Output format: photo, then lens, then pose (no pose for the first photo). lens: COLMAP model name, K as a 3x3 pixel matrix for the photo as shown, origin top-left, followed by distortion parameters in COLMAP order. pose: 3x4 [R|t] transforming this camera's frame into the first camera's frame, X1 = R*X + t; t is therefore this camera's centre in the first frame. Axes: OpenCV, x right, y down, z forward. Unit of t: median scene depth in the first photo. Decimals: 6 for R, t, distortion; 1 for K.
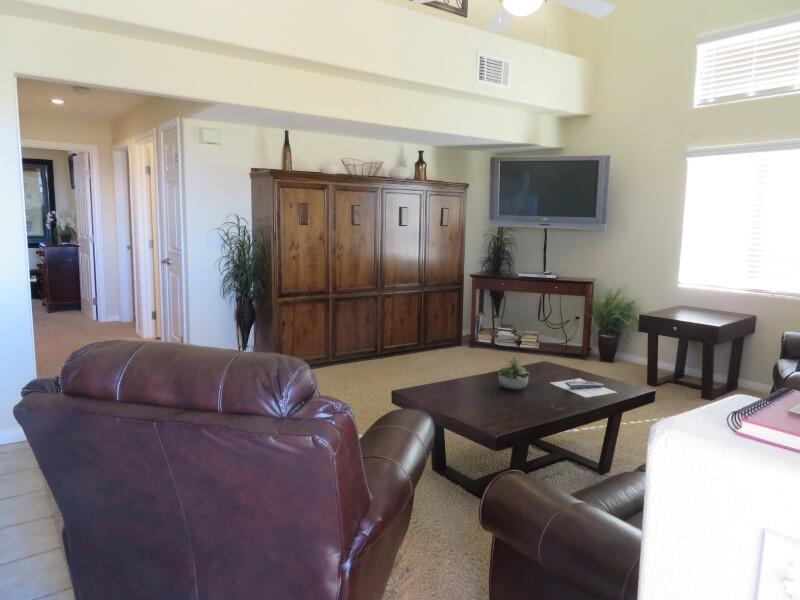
lens RADIAL K [[573.6, 0, 400.0], [0, 573.6, 300.0], [0, 0, 1]] dist [0.004707, -0.001046]
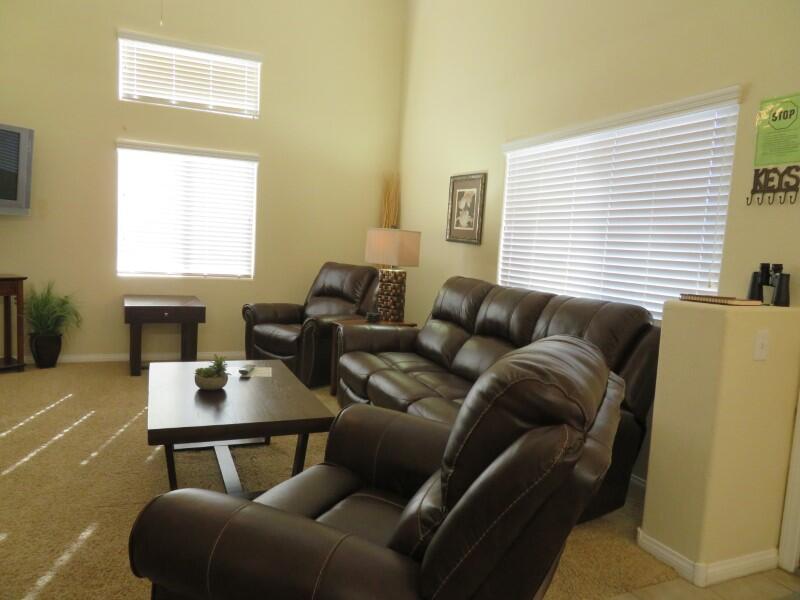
lens RADIAL K [[573.6, 0, 400.0], [0, 573.6, 300.0], [0, 0, 1]] dist [0.004707, -0.001046]
pose [[0.204946, -0.105956, 0.973021, -0.396040], [0.085192, 0.992282, 0.090110, -0.030500], [-0.975059, 0.064426, 0.212391, 0.308216]]
